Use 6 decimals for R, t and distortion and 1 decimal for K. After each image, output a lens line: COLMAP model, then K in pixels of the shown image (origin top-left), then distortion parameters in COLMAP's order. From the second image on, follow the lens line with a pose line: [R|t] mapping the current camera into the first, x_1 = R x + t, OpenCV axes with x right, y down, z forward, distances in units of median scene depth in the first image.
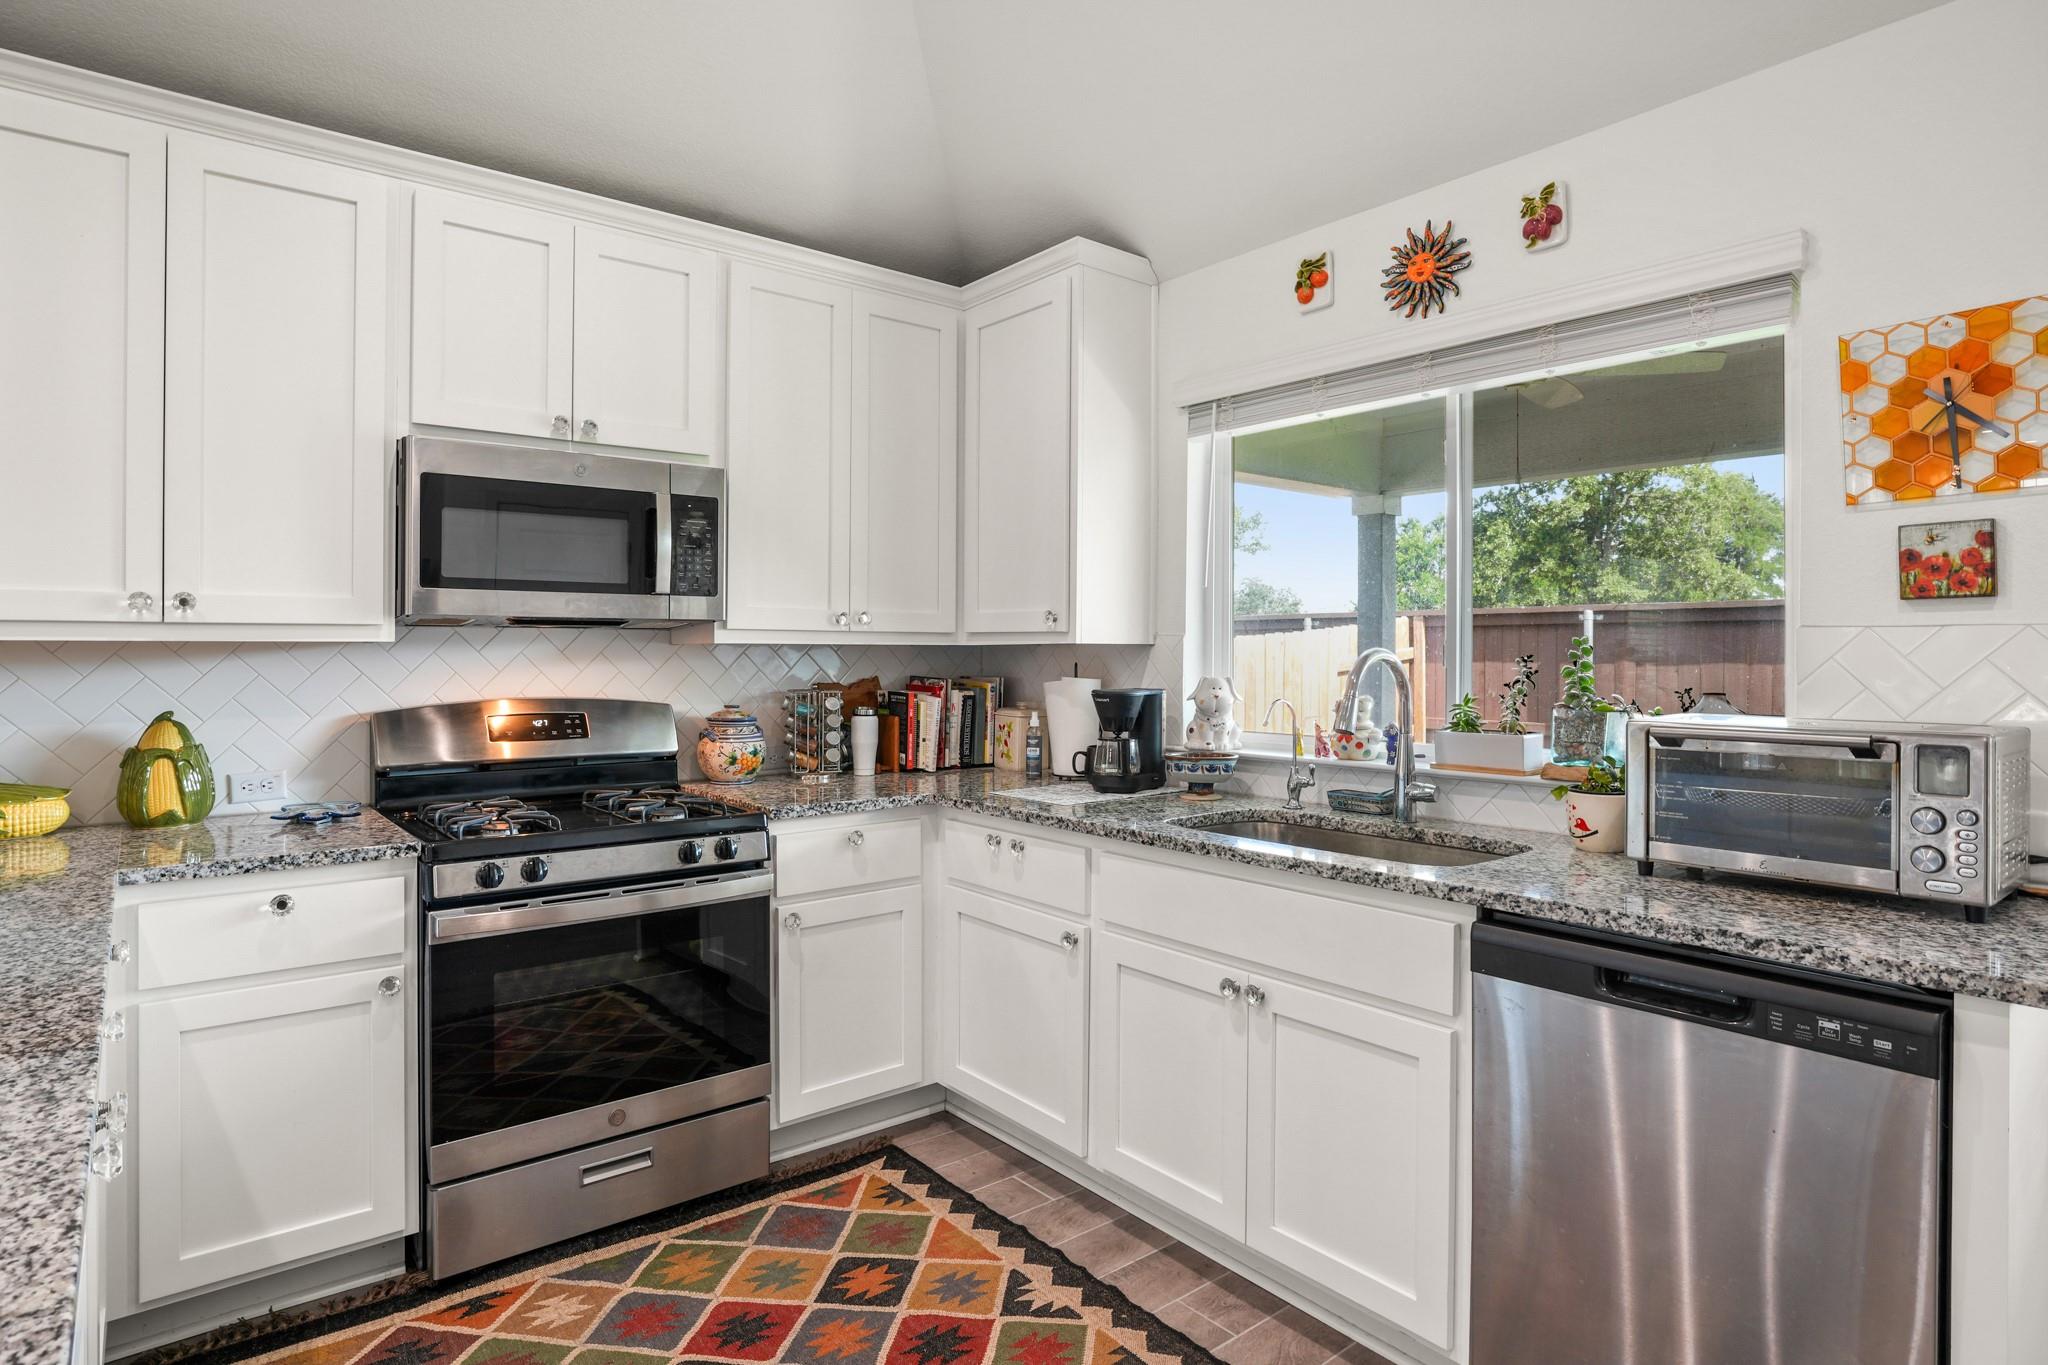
lens RADIAL K [[1097.7, 0, 1023.3], [0, 1097.7, 655.3], [0, 0, 1]] dist [-0.038949, 0.014876]
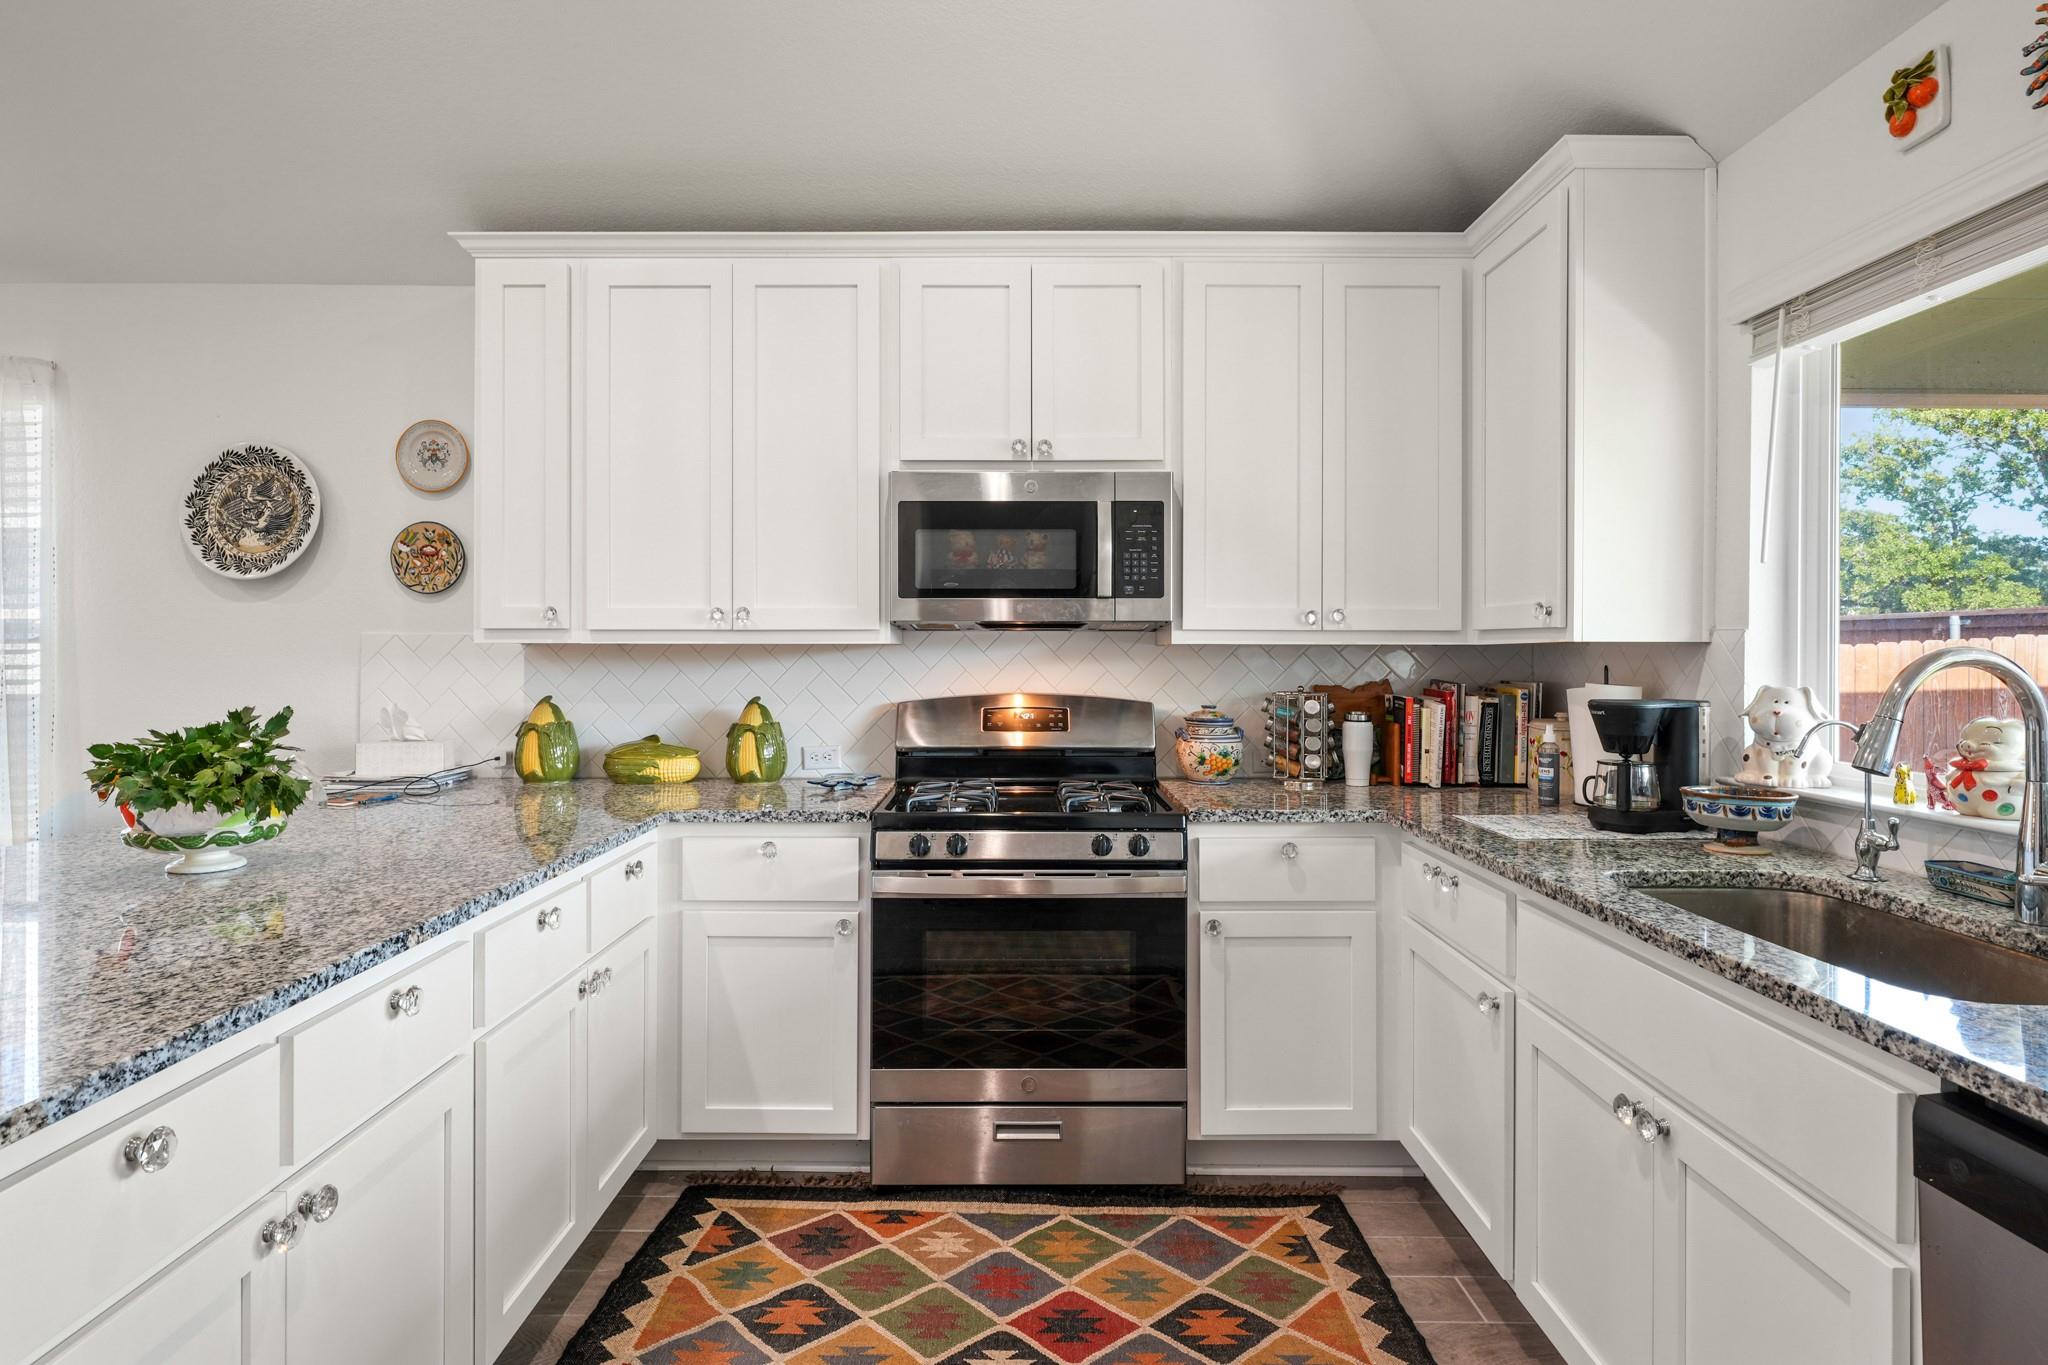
lens RADIAL K [[1085.6, 0, 1024.7], [0, 1085.6, 649.3], [0, 0, 1]] dist [0.004039, -0.001515]
pose [[0.777906, -0.002653, -0.628374, 0.268541], [-0.001980, 0.999976, -0.006674, 0.001473], [0.628377, 0.006436, 0.777882, 0.141451]]
